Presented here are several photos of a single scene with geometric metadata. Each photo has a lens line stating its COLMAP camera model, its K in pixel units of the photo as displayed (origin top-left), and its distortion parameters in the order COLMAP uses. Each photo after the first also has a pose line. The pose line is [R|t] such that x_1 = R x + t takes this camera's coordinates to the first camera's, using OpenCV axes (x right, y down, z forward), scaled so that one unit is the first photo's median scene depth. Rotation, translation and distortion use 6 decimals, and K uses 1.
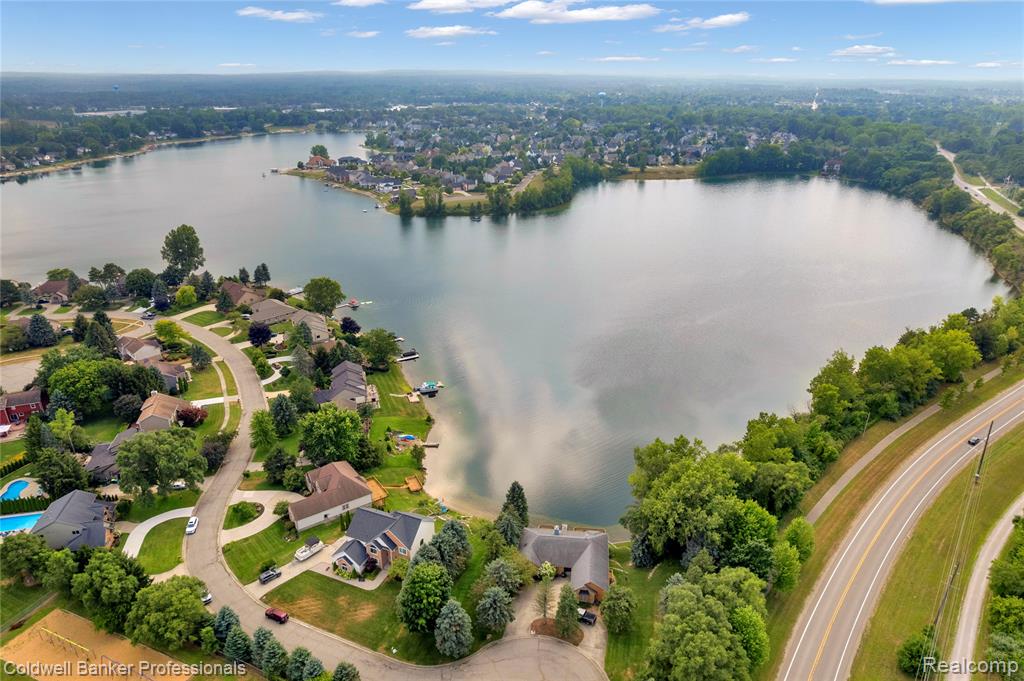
lens RADIAL K [[654.3, 0, 518.6], [0, 654.3, 340.6], [0, 0, 1]] dist [-0.072932, 0.065815]
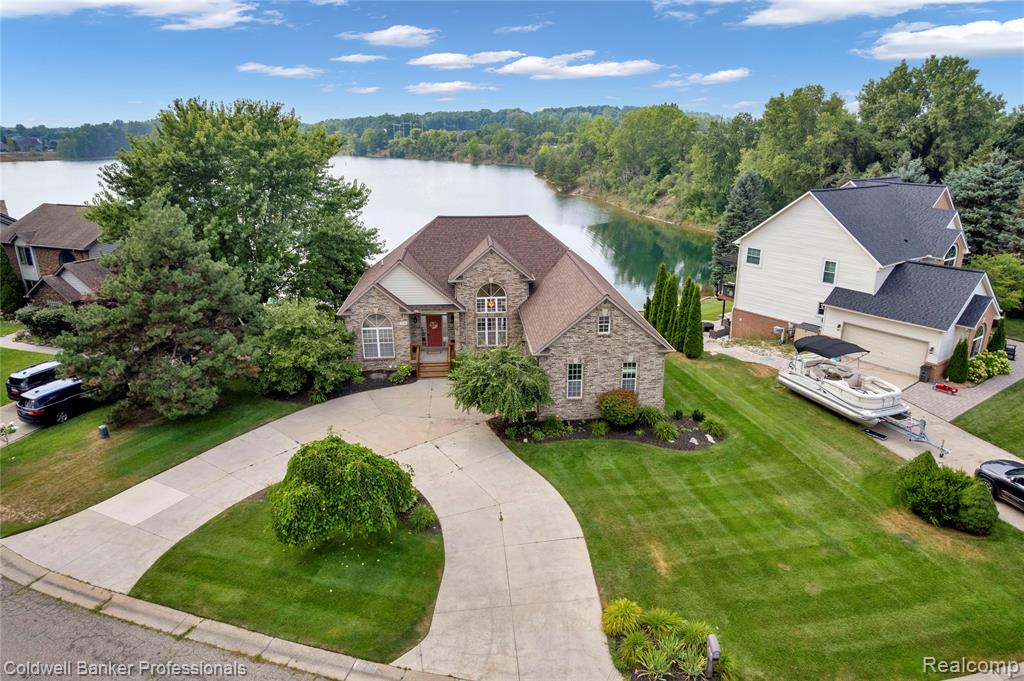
lens RADIAL K [[654.3, 0, 518.6], [0, 654.3, 340.6], [0, 0, 1]] dist [-0.072932, 0.065815]
pose [[0.517301, -0.268333, 0.812648, -0.371534], [0.335636, 0.937110, 0.095776, 0.165806], [-0.787241, 0.223209, 0.574831, 0.635503]]
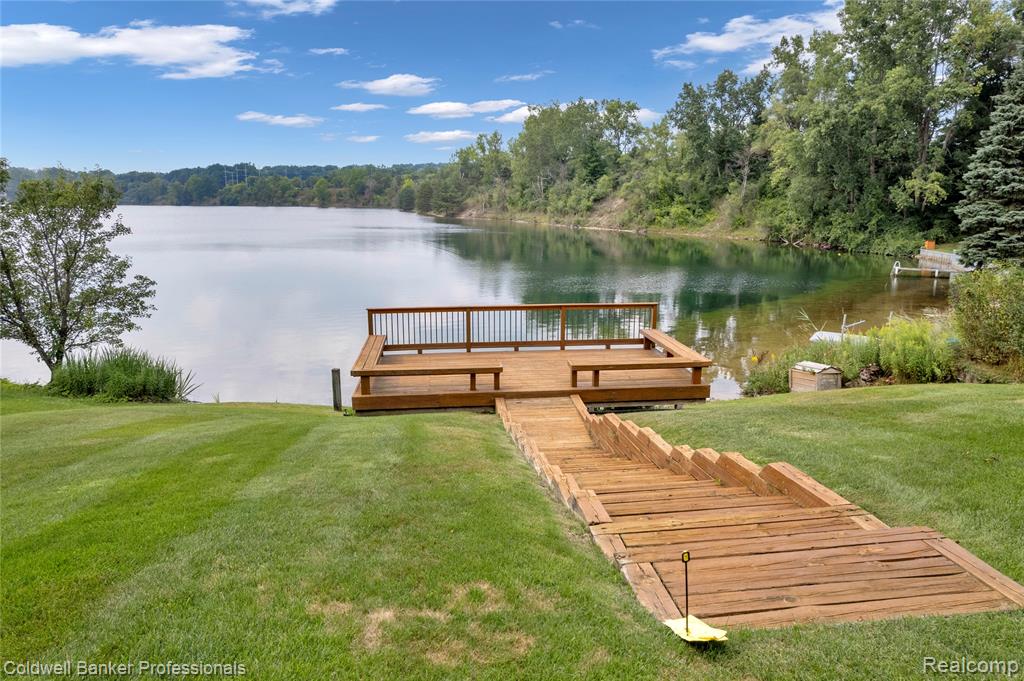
lens RADIAL K [[654.3, 0, 518.6], [0, 654.3, 340.6], [0, 0, 1]] dist [-0.072932, 0.065815]
pose [[0.309023, -0.208842, 0.927841, -0.184366], [0.369119, 0.925453, 0.085367, 0.172452], [-0.876502, 0.316104, 0.363074, 0.798502]]
